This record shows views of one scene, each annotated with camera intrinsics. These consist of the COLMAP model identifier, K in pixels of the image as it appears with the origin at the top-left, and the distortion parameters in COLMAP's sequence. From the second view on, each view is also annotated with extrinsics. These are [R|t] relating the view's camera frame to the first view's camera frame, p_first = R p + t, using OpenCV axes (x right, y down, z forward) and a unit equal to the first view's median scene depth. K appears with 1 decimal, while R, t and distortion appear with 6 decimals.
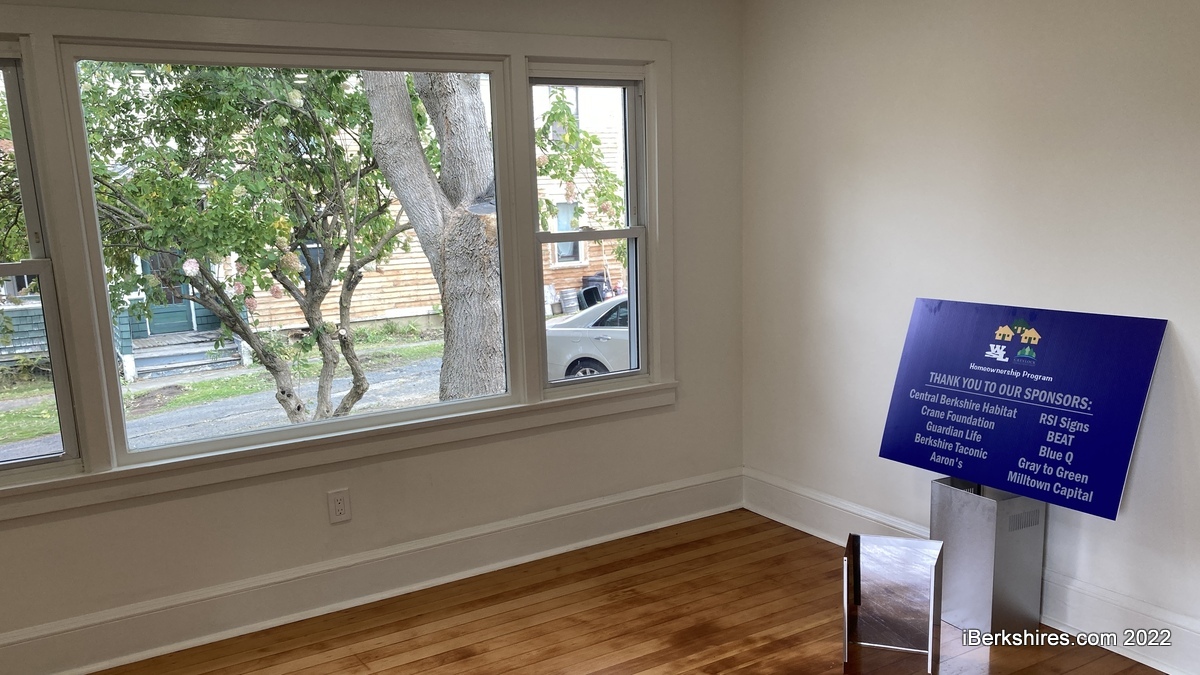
lens RADIAL K [[990.0, 0, 600.7], [0, 990.0, 337.5], [0, 0, 1]] dist [0.006719, 0.000478]
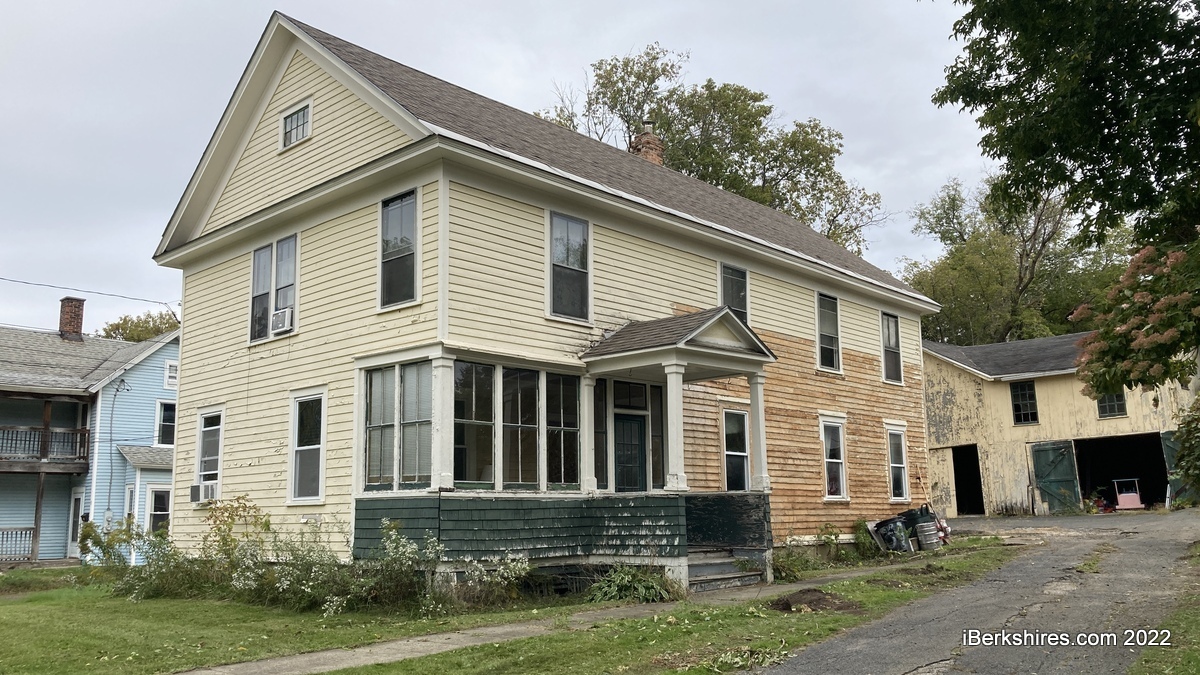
lens RADIAL K [[990.0, 0, 599.6], [0, 990.0, 338.5], [0, 0, 1]] dist [0.006719, 0.000478]
pose [[0.956092, 0.081764, 0.281431, -0.631363], [0.012533, 0.948008, -0.318001, 0.081714], [-0.292800, 0.307565, 0.905357, 0.216511]]
